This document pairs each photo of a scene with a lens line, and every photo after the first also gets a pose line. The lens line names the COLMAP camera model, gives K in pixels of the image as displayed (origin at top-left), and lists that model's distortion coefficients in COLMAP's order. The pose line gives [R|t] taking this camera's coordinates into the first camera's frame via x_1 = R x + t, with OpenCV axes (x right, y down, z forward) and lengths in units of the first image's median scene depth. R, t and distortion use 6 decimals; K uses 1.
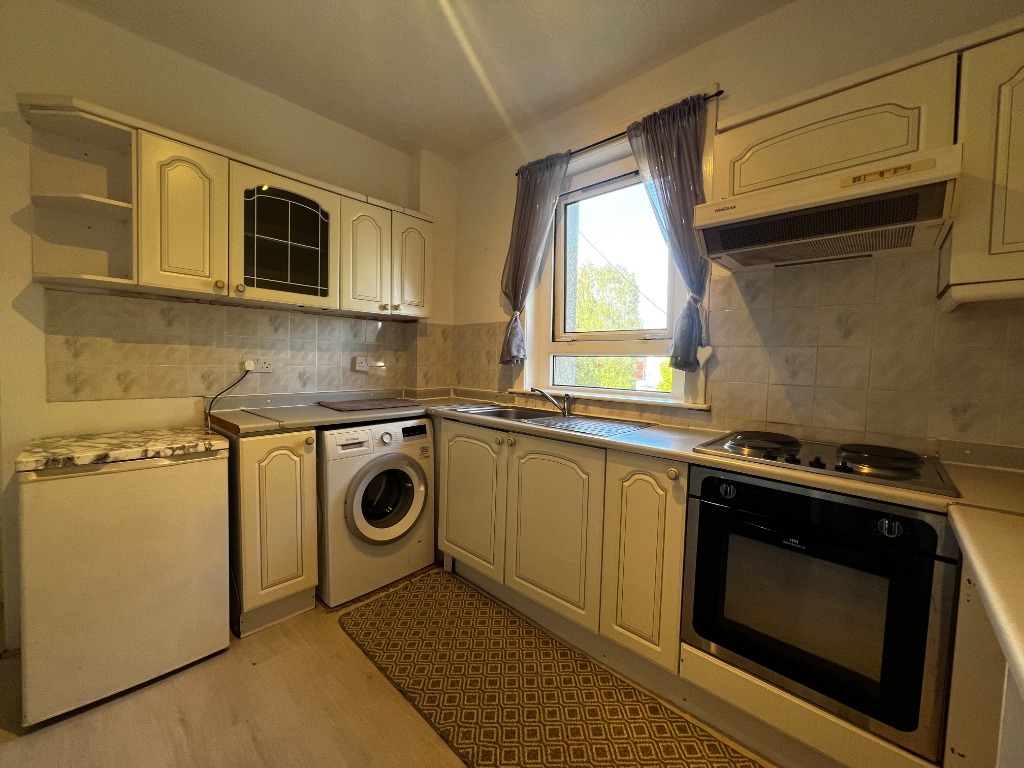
lens RADIAL K [[410.4, 0, 510.3], [0, 410.4, 379.1], [0, 0, 1]] dist [-0.000657, -0.000136]
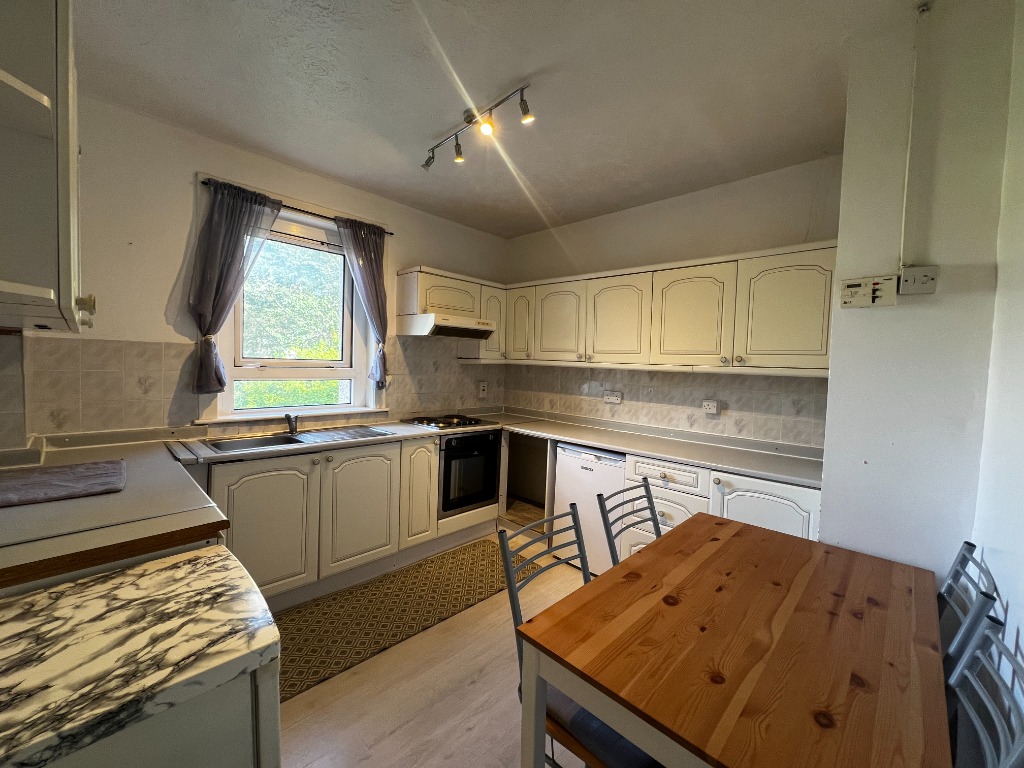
lens RADIAL K [[410.4, 0, 510.5], [0, 410.4, 384.0], [0, 0, 1]] dist [-0.000657, -0.000136]
pose [[0.012783, -0.065483, 0.997772, -1.280425], [0.017915, 0.997708, 0.065249, -0.148167], [-0.999758, 0.017041, 0.013927, 0.460888]]
